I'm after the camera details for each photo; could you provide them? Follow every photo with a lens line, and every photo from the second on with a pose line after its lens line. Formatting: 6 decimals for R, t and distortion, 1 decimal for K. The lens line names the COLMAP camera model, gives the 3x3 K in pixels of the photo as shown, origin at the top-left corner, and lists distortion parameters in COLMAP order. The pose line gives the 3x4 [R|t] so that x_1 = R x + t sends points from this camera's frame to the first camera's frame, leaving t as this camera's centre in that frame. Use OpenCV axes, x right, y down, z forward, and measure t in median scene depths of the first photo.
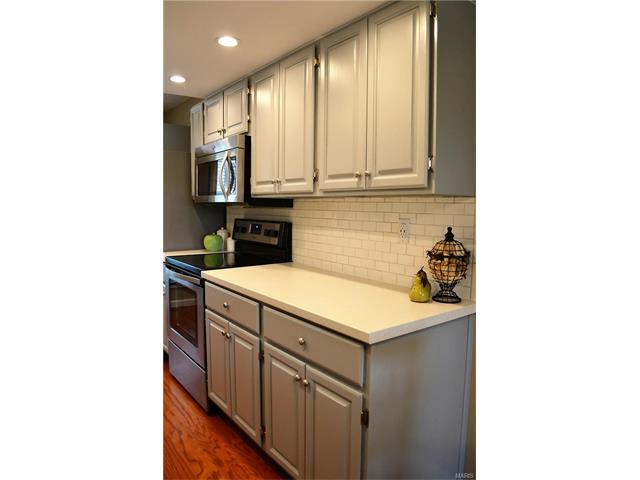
lens RADIAL K [[553.7, 0, 320.0], [0, 553.7, 240.0], [0, 0, 1]] dist [-0.007890, 0.002387]
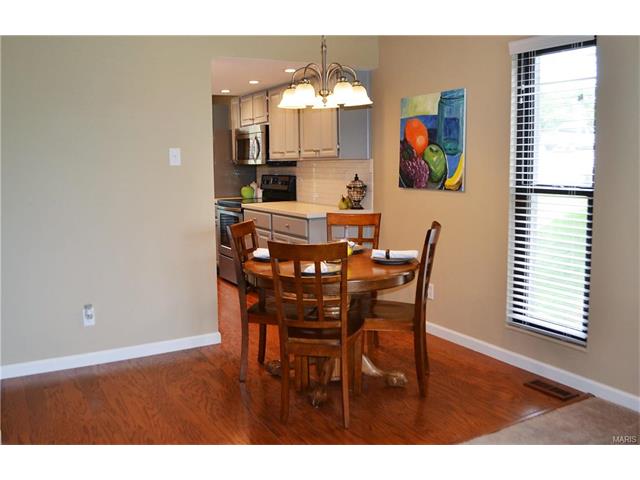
lens RADIAL K [[742.9, 0, 320.0], [0, 742.9, 240.0], [0, 0, 1]] dist [-0.015827, -0.000581]
pose [[0.995540, -0.012054, -0.093564, 0.223987], [0.015772, 0.999111, 0.039094, 0.072928], [0.093010, -0.040395, 0.994845, -1.177633]]
